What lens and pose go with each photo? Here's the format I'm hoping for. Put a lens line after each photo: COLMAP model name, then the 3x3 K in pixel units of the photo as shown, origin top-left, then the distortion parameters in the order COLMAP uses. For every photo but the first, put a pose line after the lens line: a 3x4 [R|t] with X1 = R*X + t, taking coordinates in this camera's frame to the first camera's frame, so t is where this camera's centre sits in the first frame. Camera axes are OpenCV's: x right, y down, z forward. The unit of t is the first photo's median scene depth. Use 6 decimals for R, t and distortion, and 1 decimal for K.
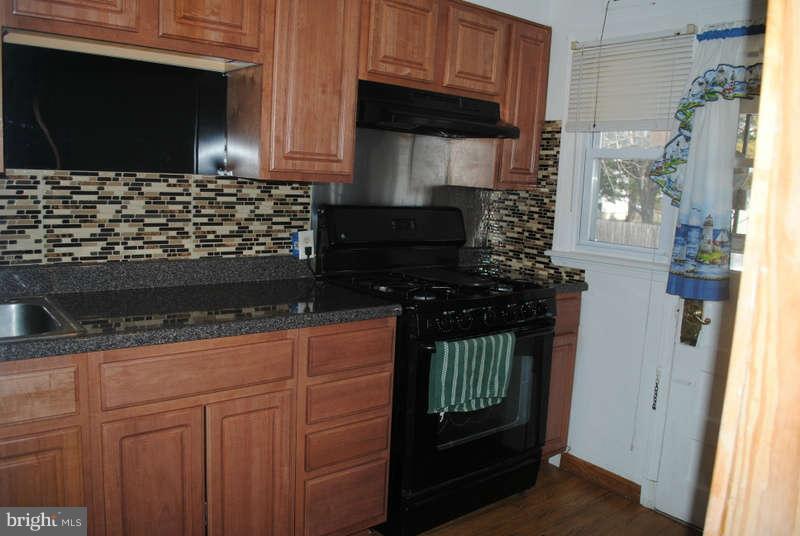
lens RADIAL K [[615.8, 0, 400.0], [0, 615.8, 268.0], [0, 0, 1]] dist [-0.085392, 0.008171]
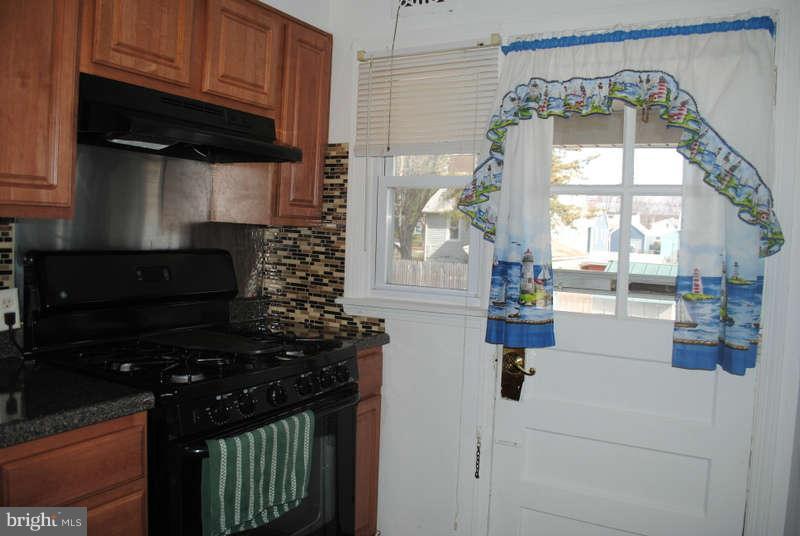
lens RADIAL K [[615.8, 0, 400.0], [0, 615.8, 268.0], [0, 0, 1]] dist [-0.085392, 0.008171]
pose [[0.927276, -0.036220, 0.372622, 0.009494], [0.060452, 0.996734, -0.053550, -0.022306], [-0.369465, 0.072182, 0.926437, 0.221969]]
